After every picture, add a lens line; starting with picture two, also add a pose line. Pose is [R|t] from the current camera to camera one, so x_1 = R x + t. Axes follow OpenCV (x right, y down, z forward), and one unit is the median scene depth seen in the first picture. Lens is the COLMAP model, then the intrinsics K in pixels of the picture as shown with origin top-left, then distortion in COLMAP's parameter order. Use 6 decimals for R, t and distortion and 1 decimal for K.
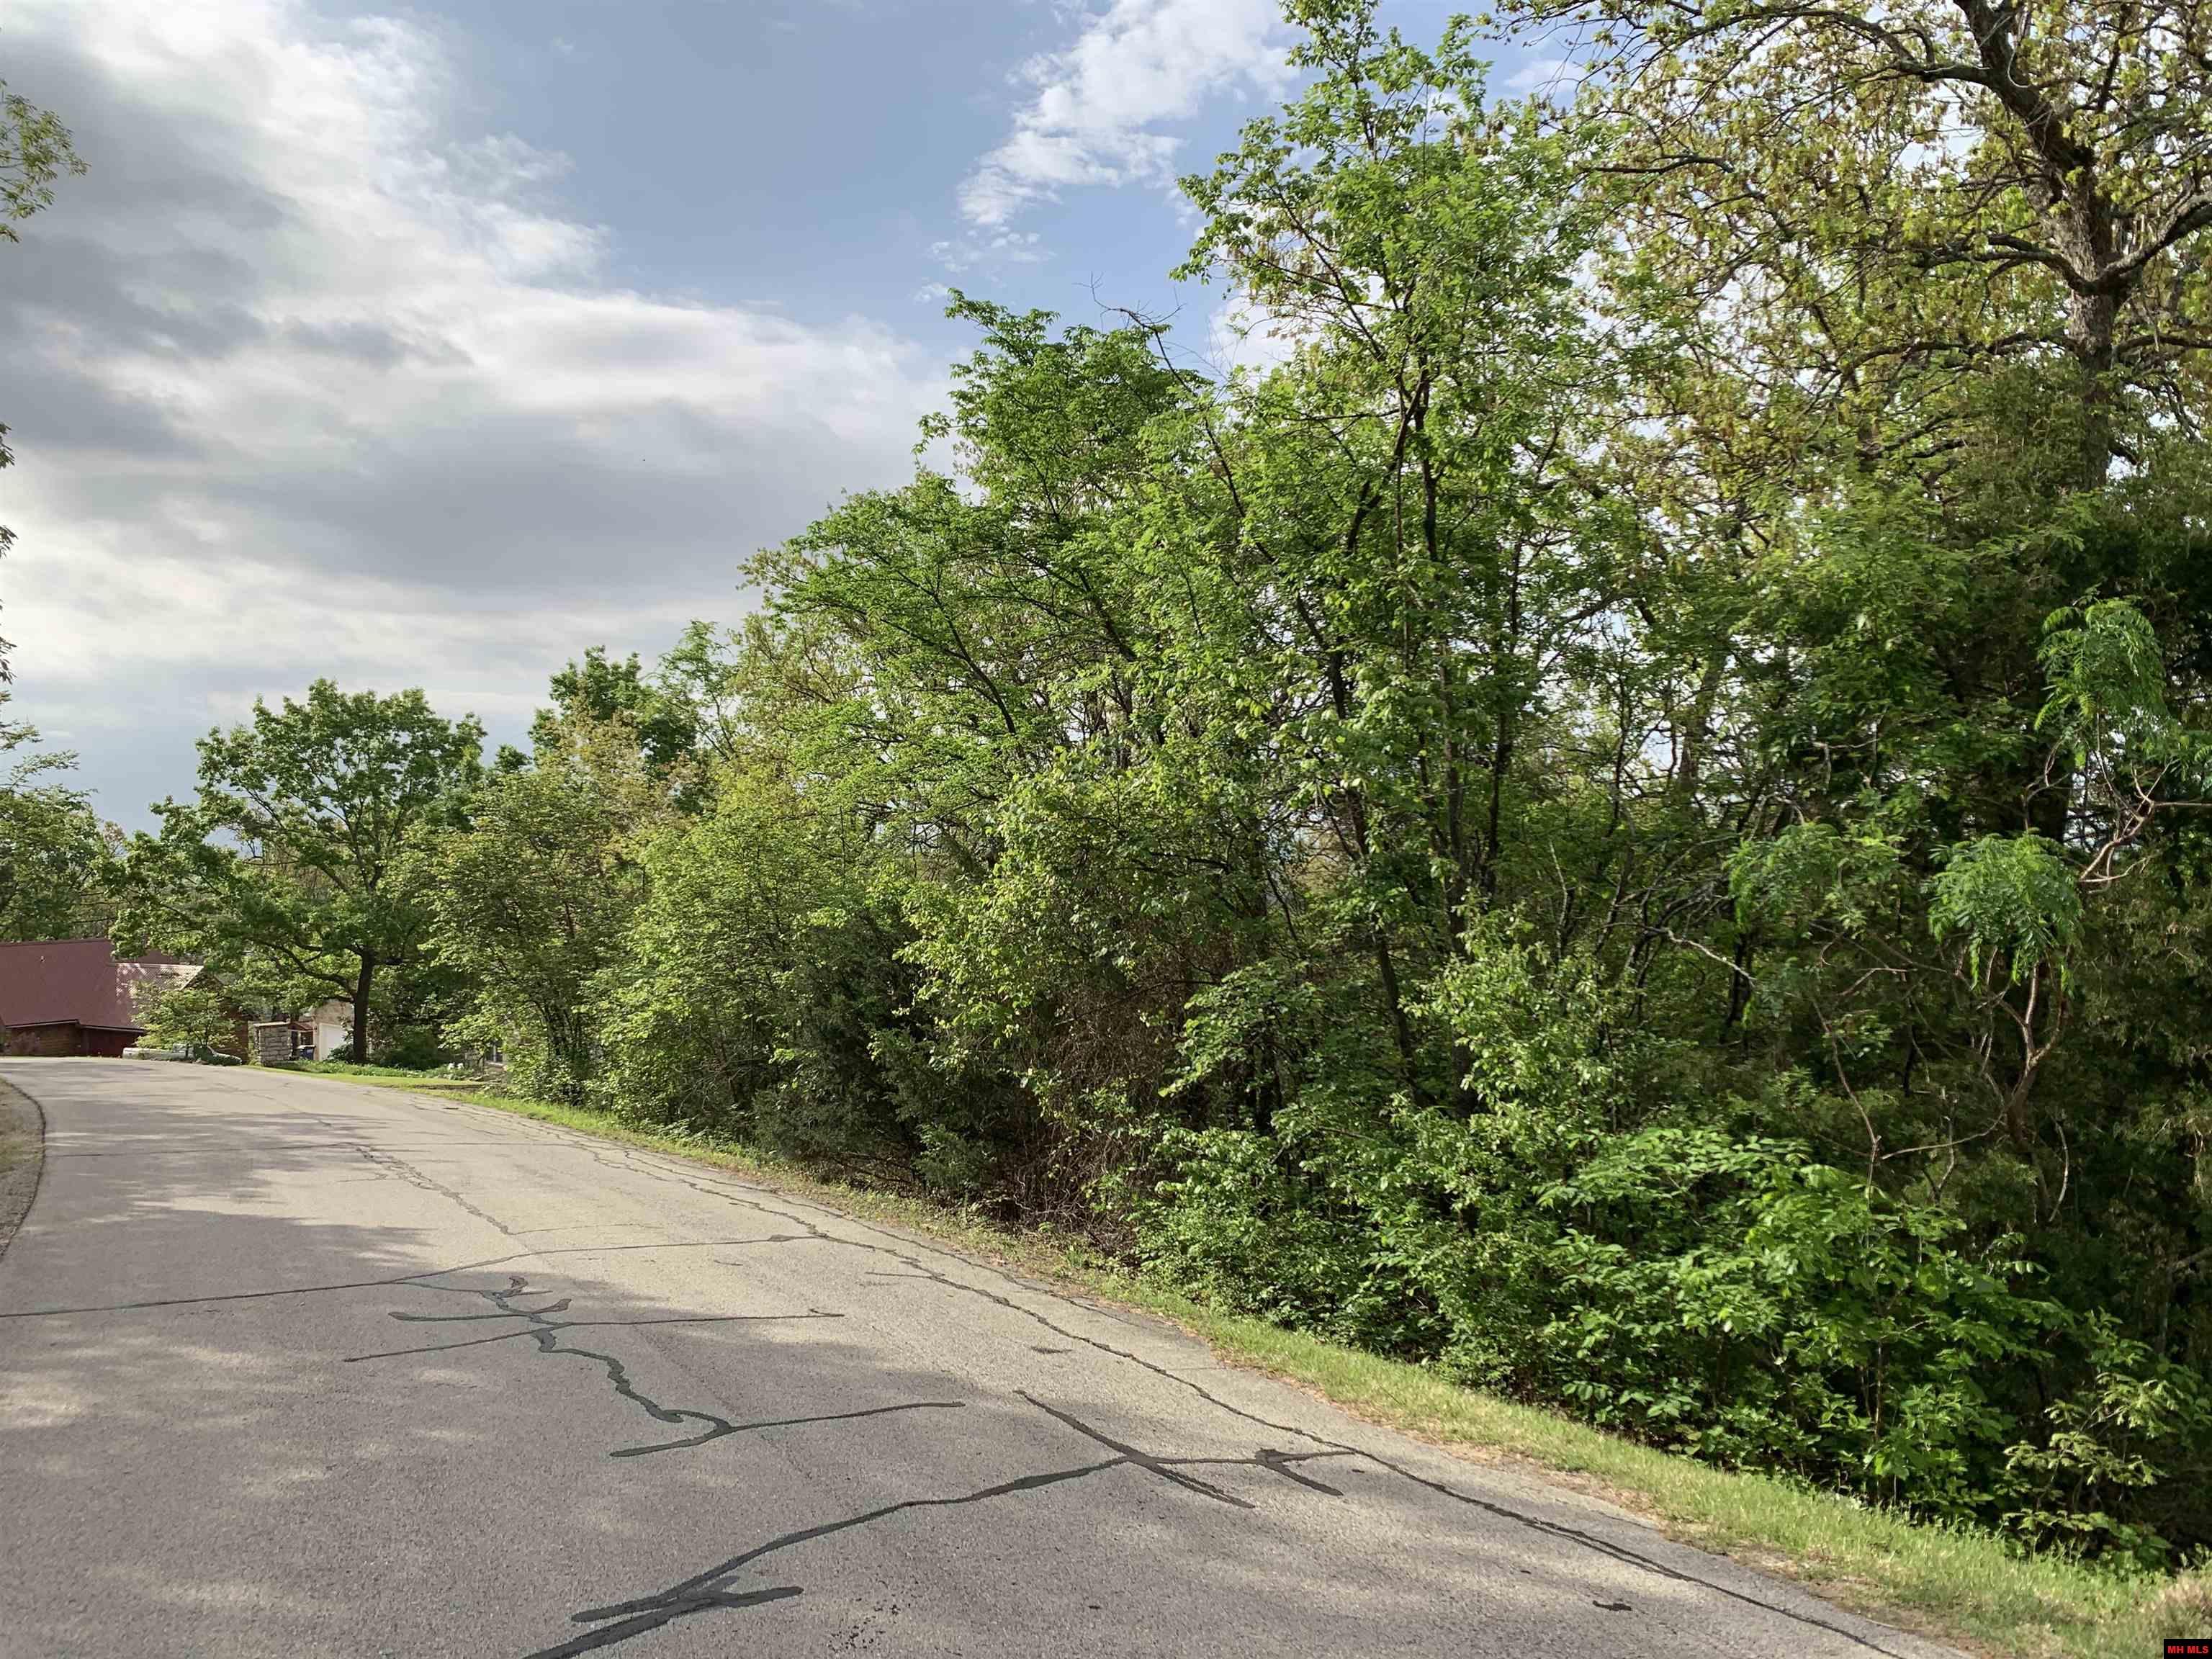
lens RADIAL K [[1690.3, 0, 1148.0], [0, 1690.3, 730.2], [0, 0, 1]] dist [0.159870, -0.309126]
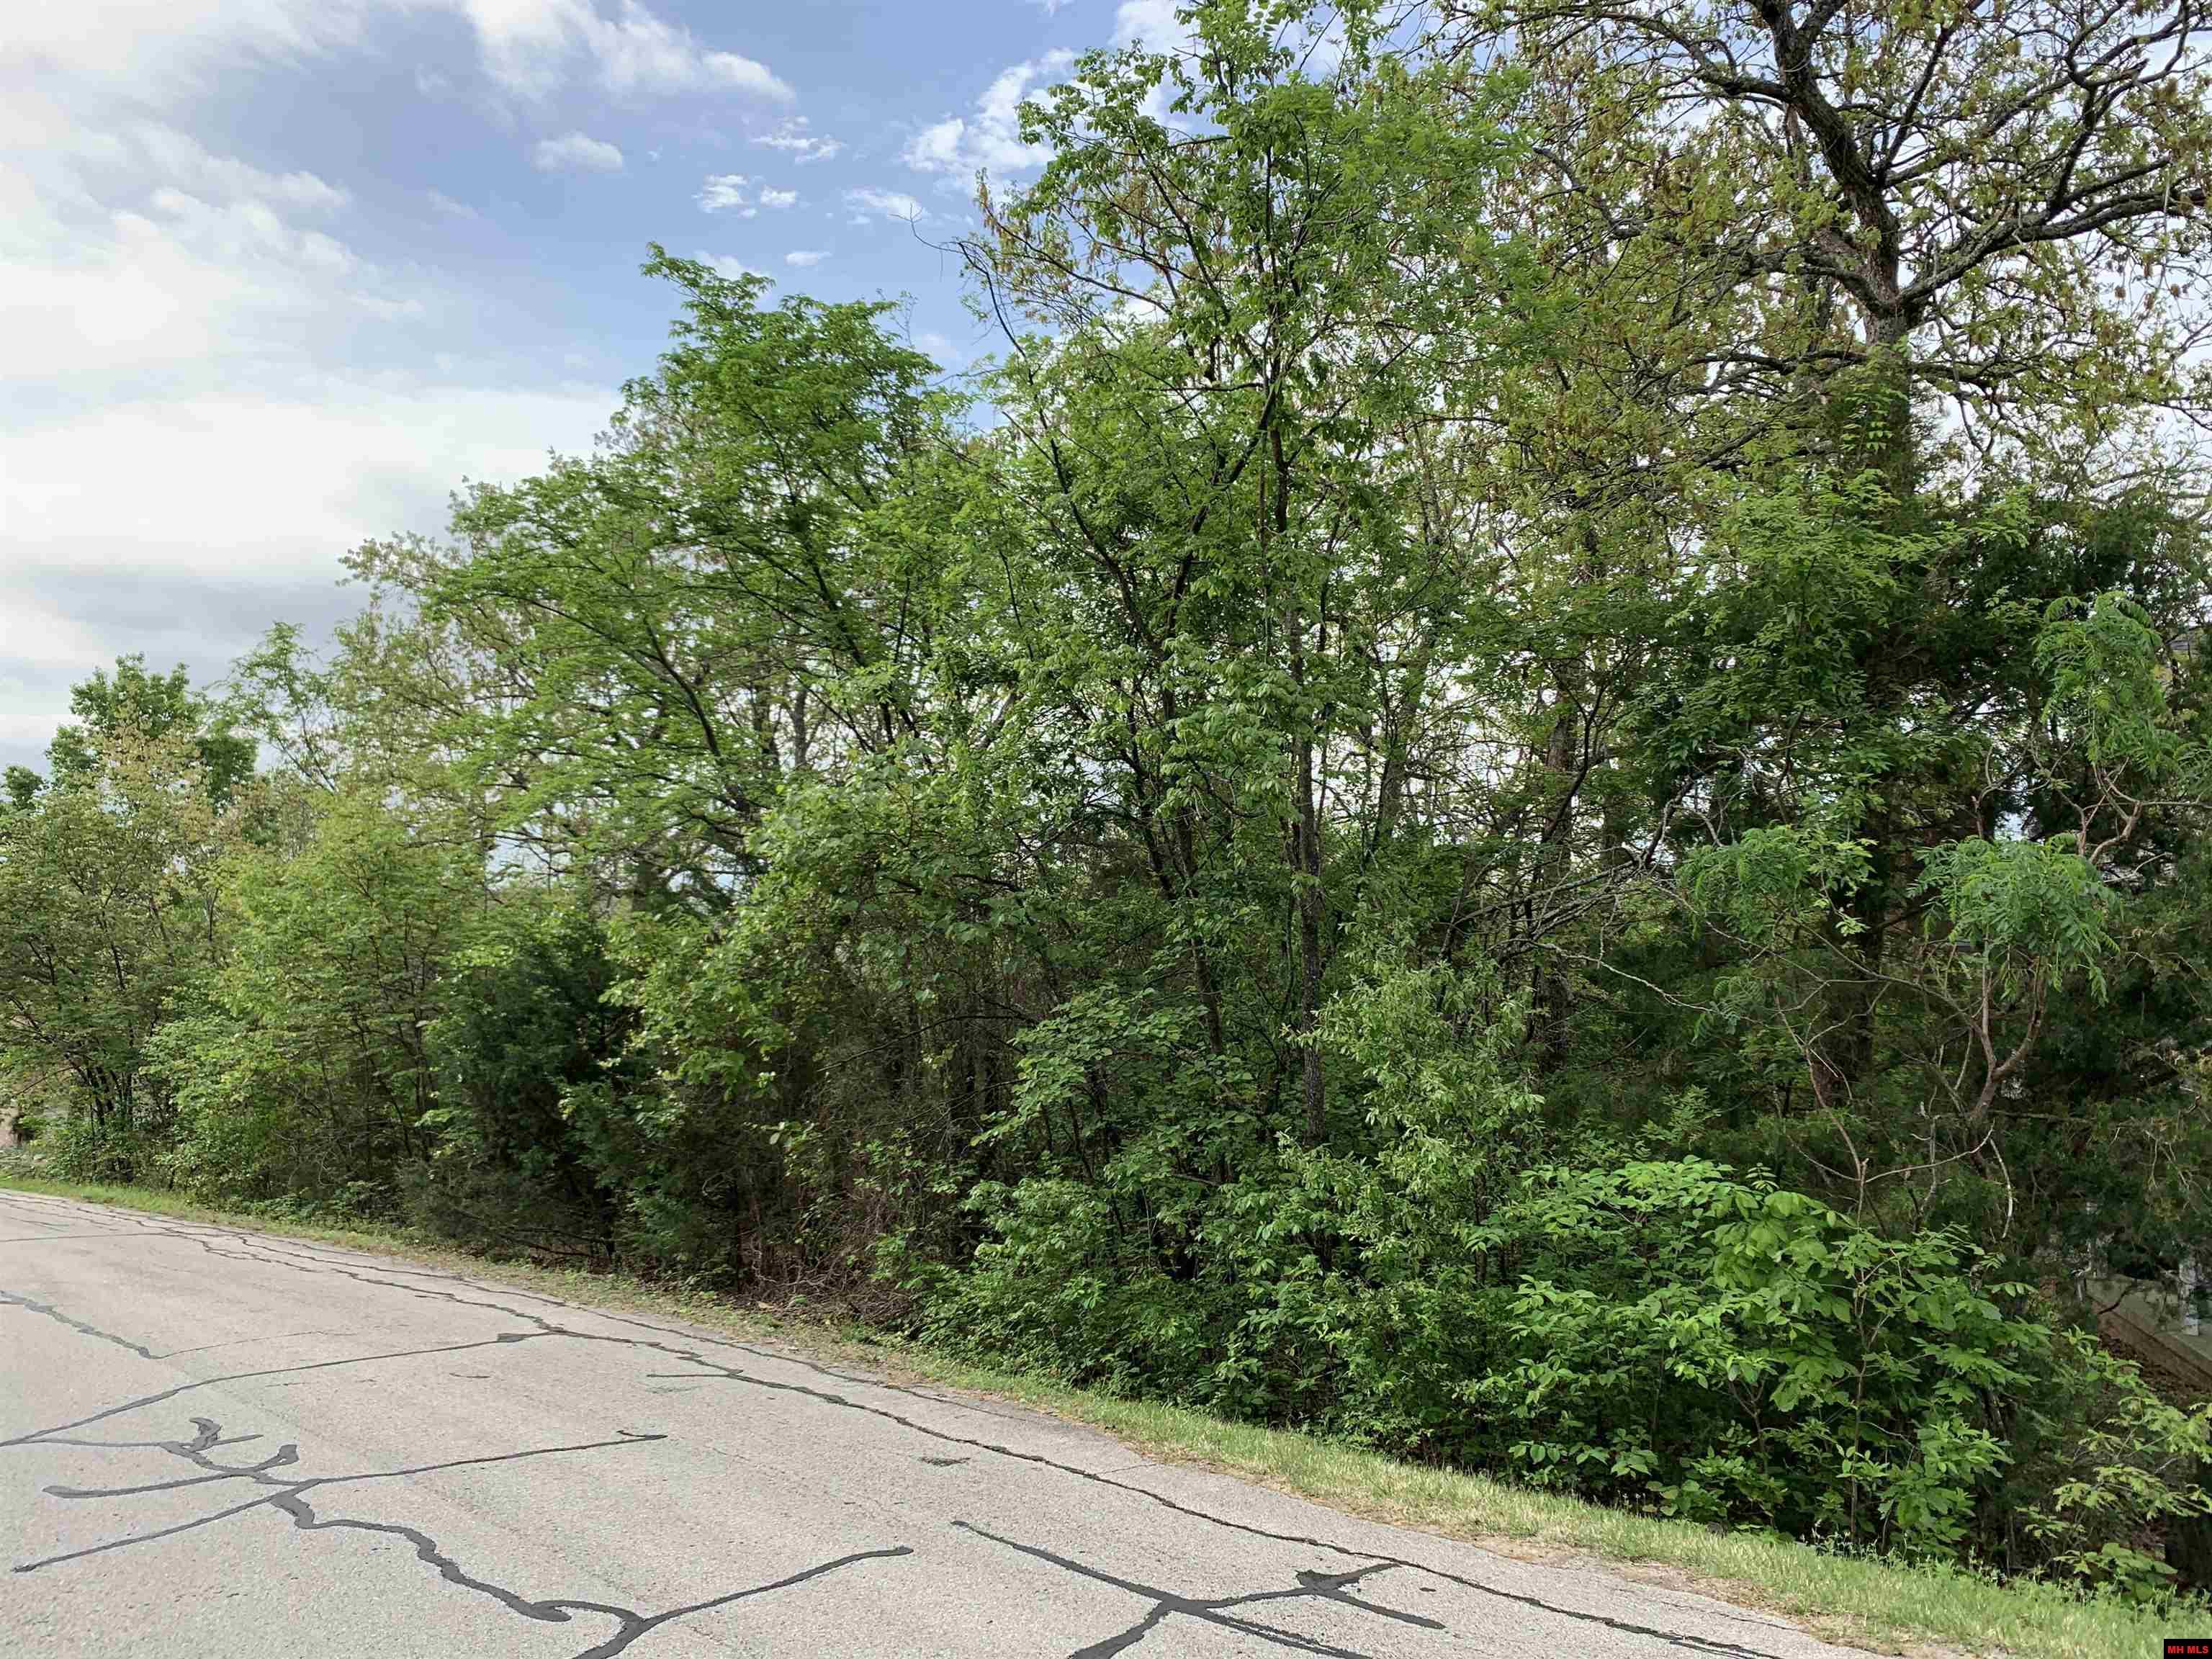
lens RADIAL K [[1663.9, 0, 1094.8], [0, 1663.9, 770.8], [0, 0, 1]] dist [0.042854, -0.032381]
pose [[0.970996, 0.008271, 0.238955, -0.116727], [-0.008347, 0.999965, -0.000694, 0.016790], [-0.238952, -0.001321, 0.971030, 0.123499]]
